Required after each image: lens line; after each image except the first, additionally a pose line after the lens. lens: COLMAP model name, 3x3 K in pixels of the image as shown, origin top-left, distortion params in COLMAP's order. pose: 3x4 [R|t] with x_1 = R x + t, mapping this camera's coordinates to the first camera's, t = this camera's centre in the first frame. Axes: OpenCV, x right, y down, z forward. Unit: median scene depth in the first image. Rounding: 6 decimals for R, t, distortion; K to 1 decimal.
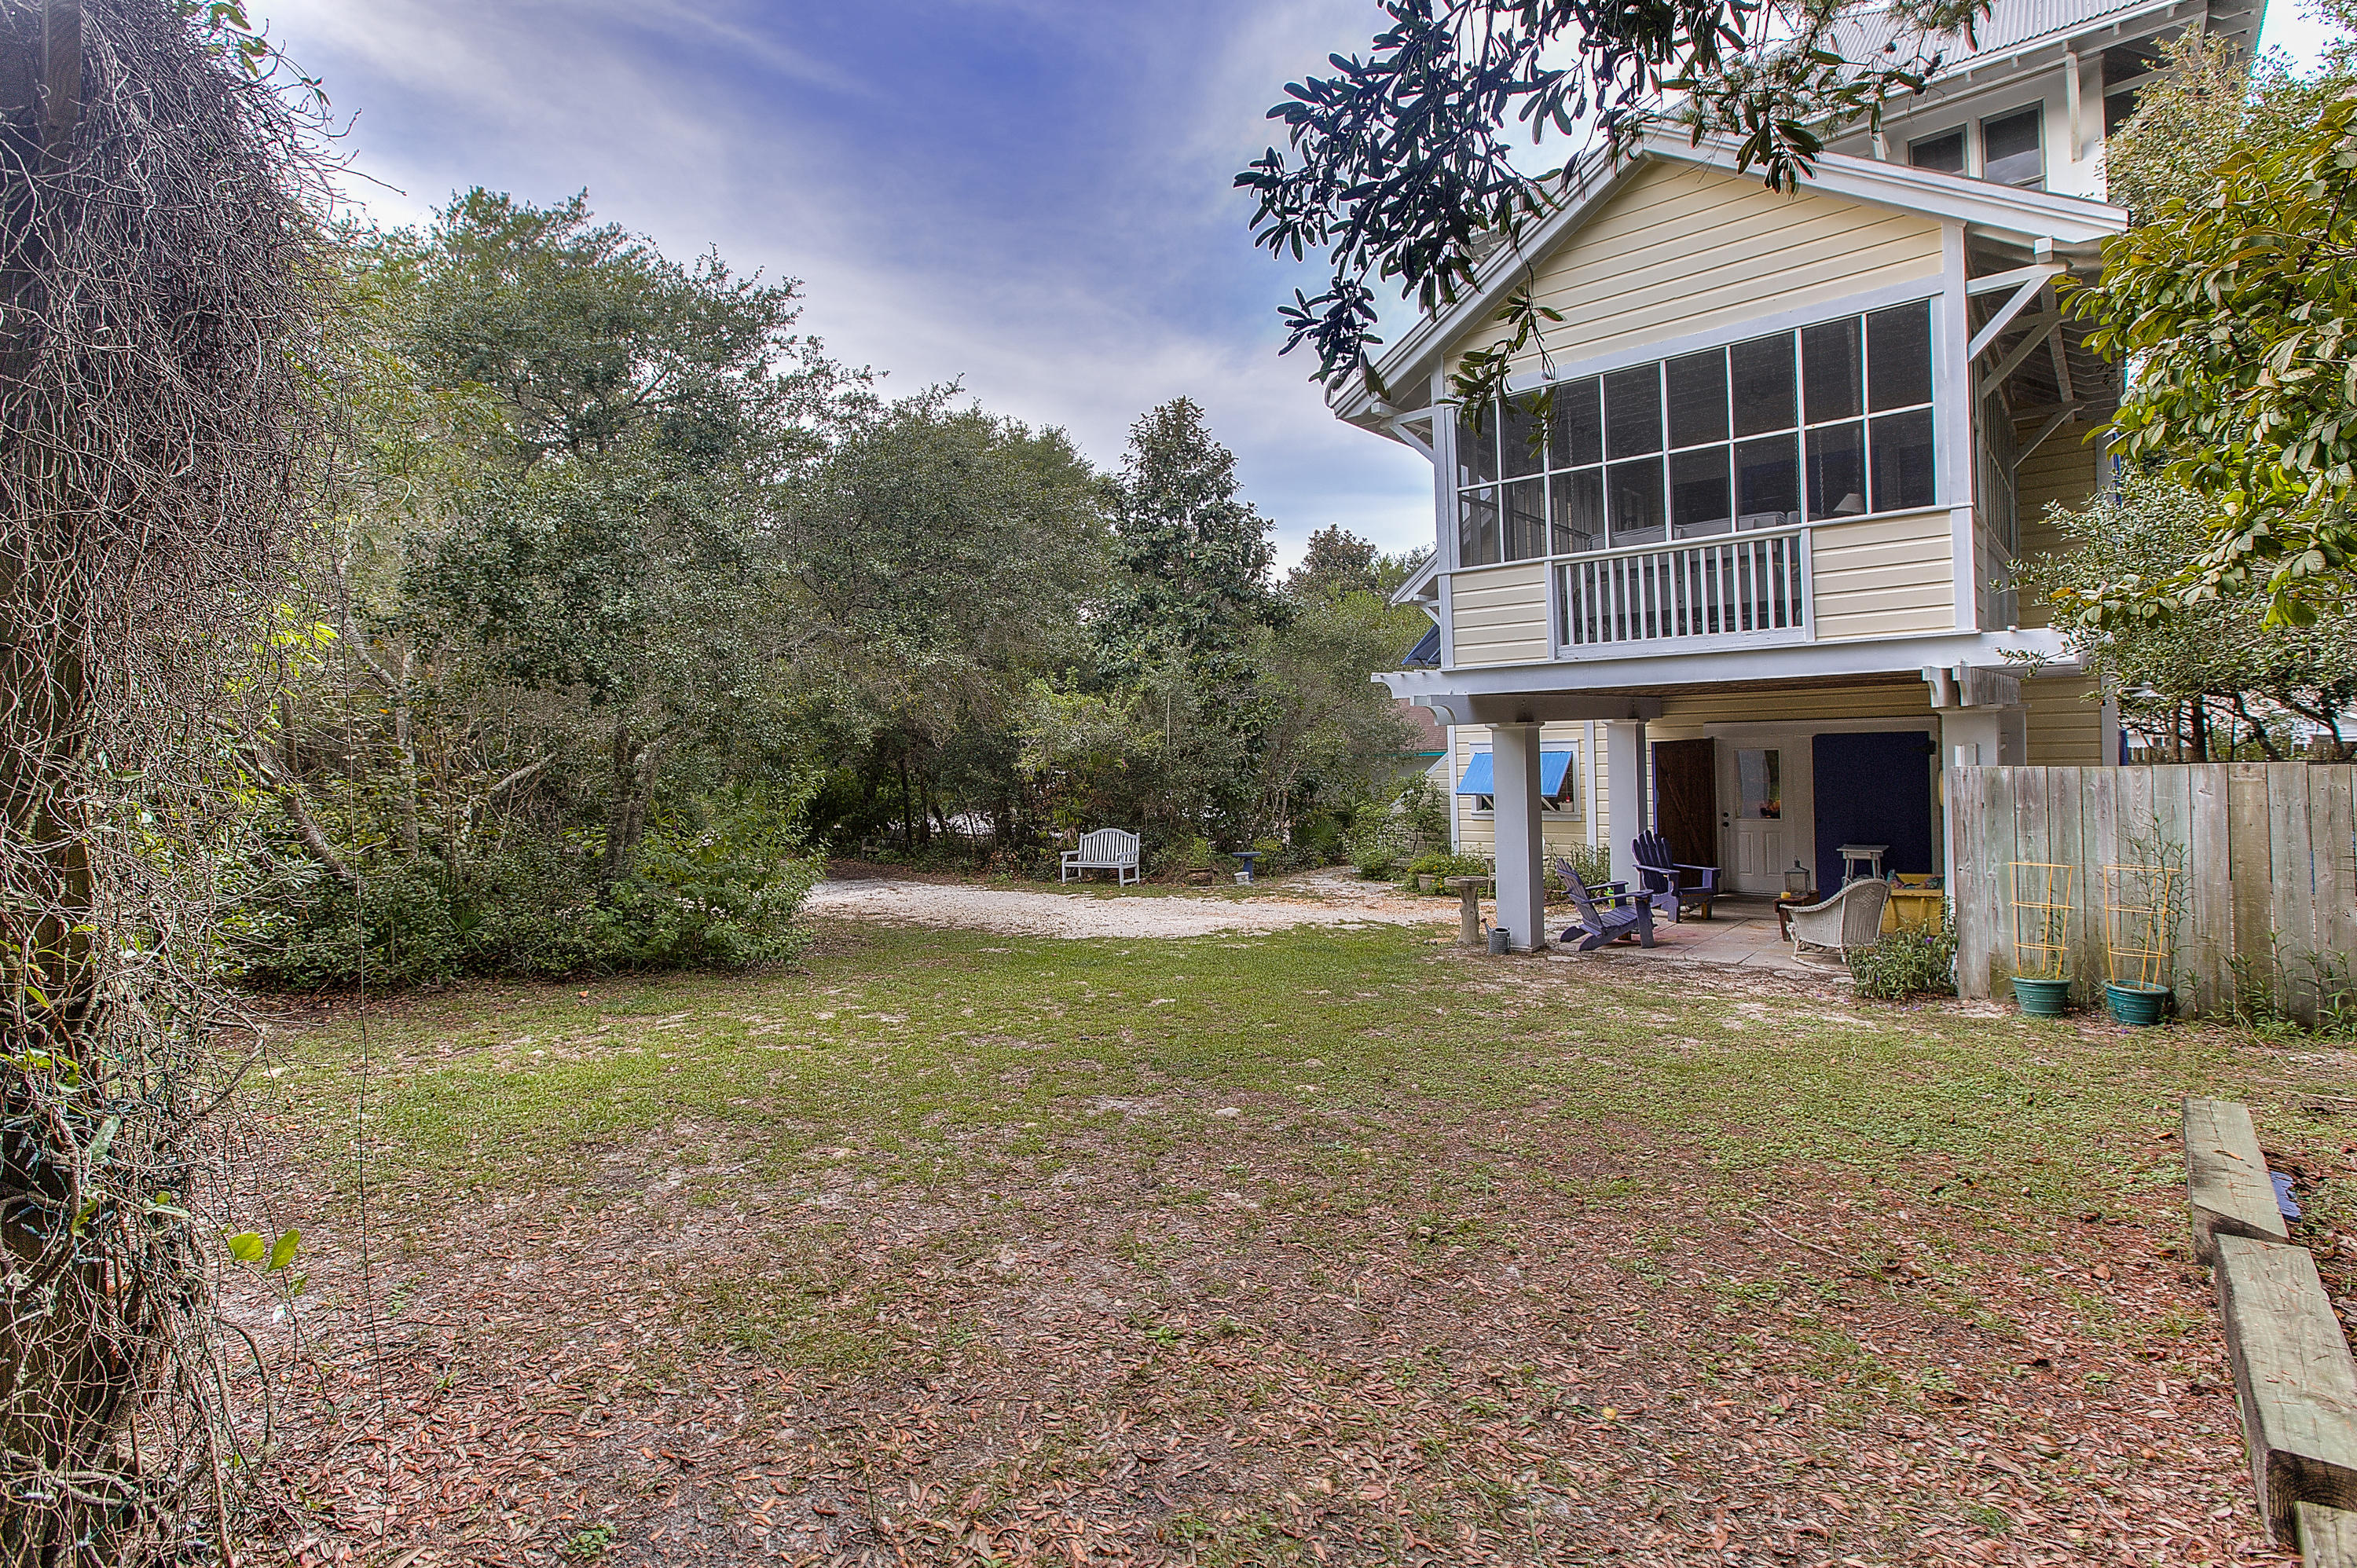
lens RADIAL K [[1122.8, 0, 1170.2], [0, 1122.8, 762.4], [0, 0, 1]] dist [-0.047912, 0.018812]
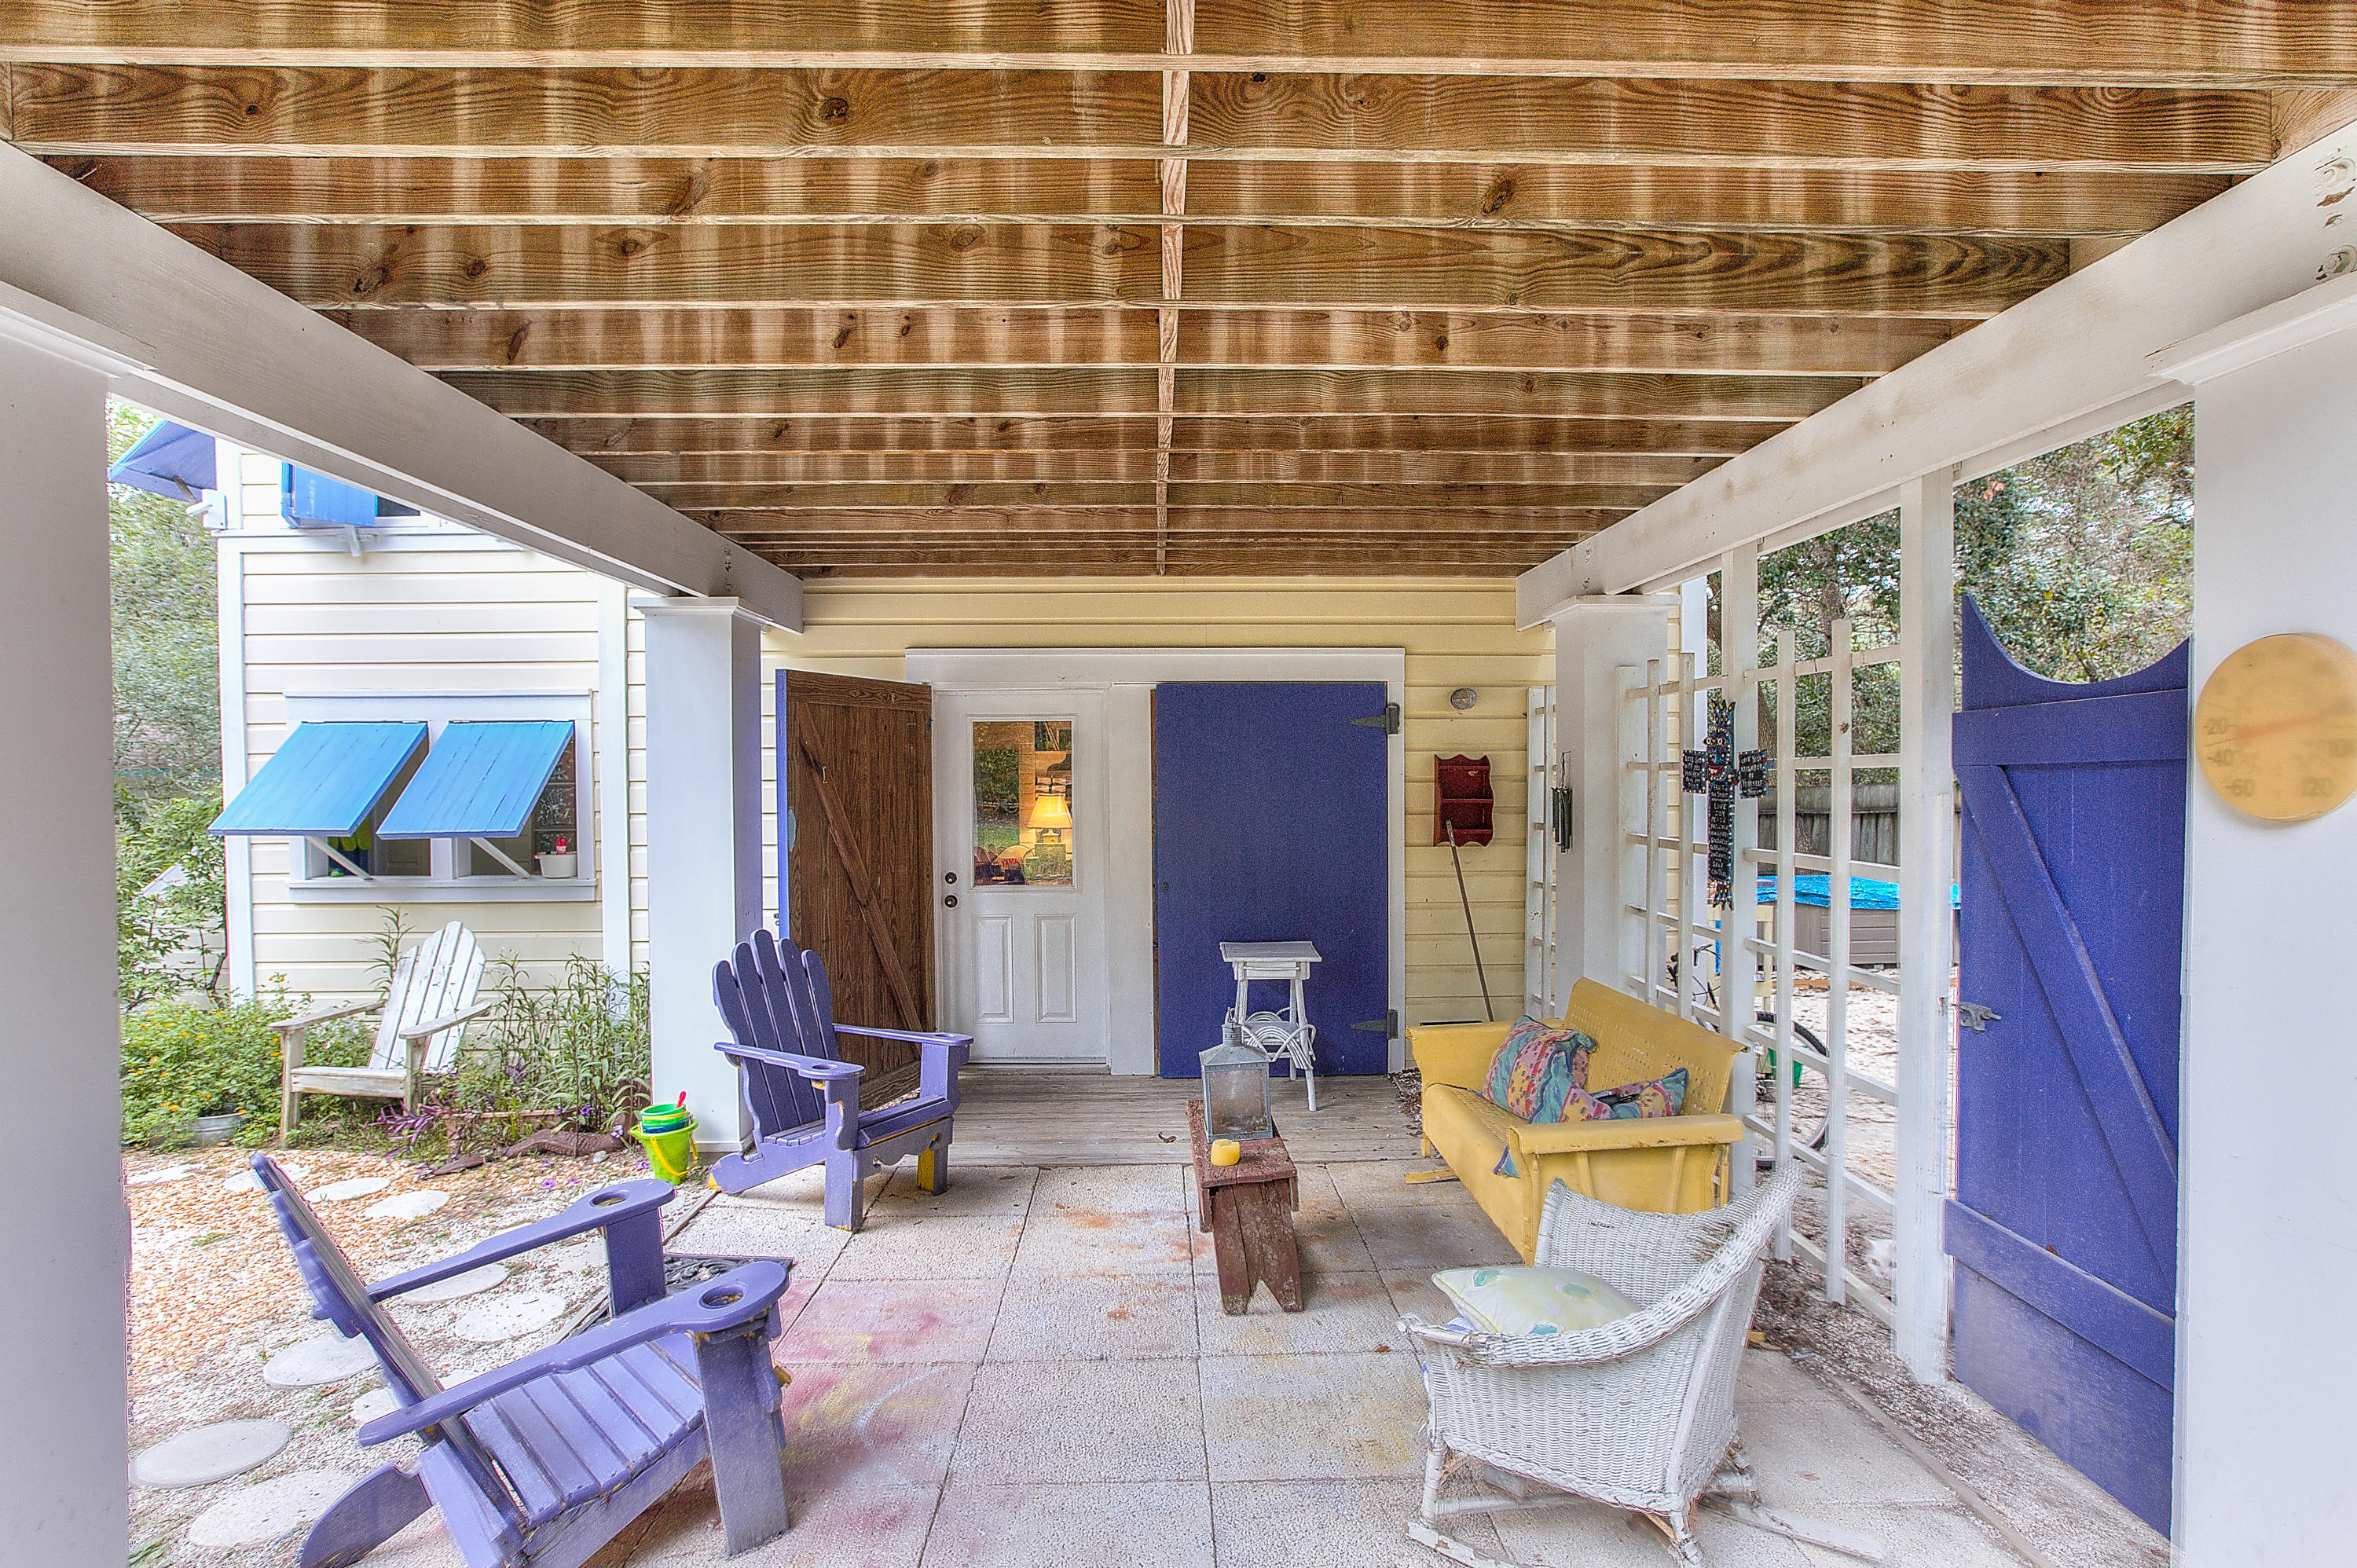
lens RADIAL K [[1190.9, 0, 1178.5], [0, 1190.9, 784.0], [0, 0, 1]] dist [-0.031179, 0.015328]
pose [[0.735243, 0.026047, 0.677303, 0.331223], [-0.007678, 0.999517, -0.030104, 0.031890], [-0.677760, 0.016934, 0.735088, 0.775984]]
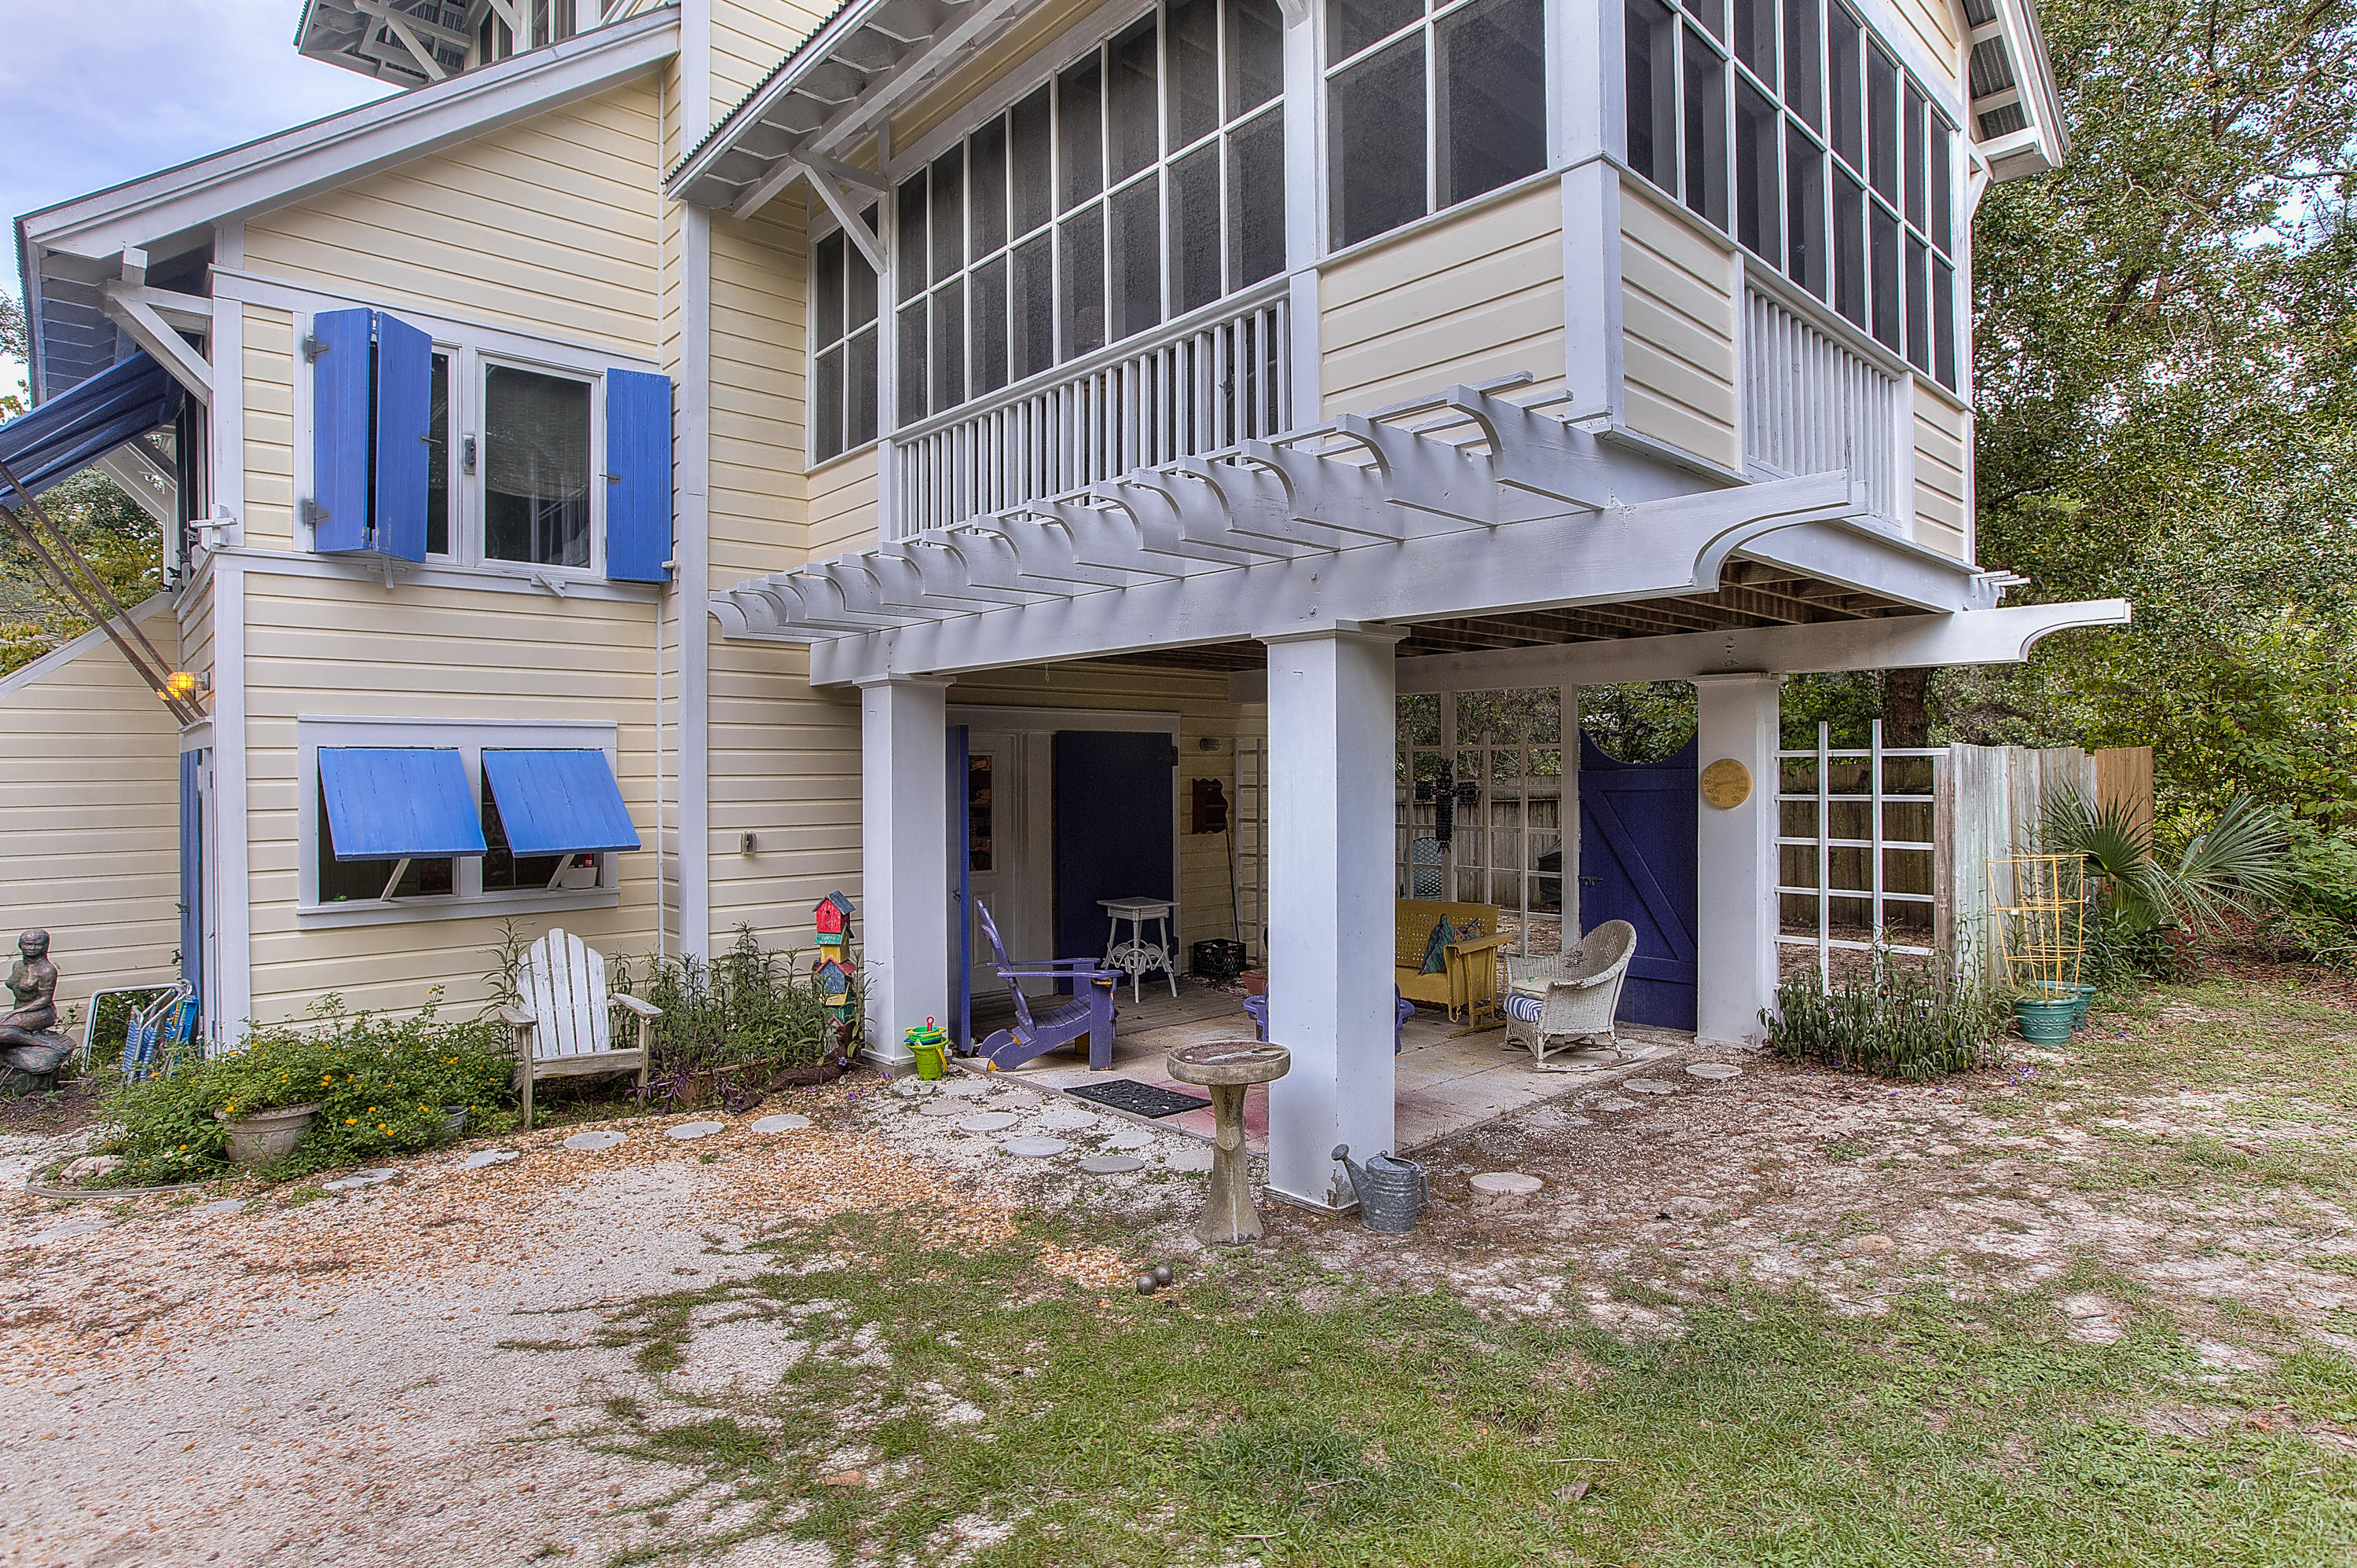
lens RADIAL K [[1197.5, 0, 1173.8], [0, 1197.5, 757.0], [0, 0, 1]] dist [-0.044589, 0.019650]
pose [[0.120221, 0.045114, 0.991722, -0.127537], [0.019248, 0.998673, -0.047763, 0.027800], [-0.992561, 0.024831, 0.119193, 1.014068]]
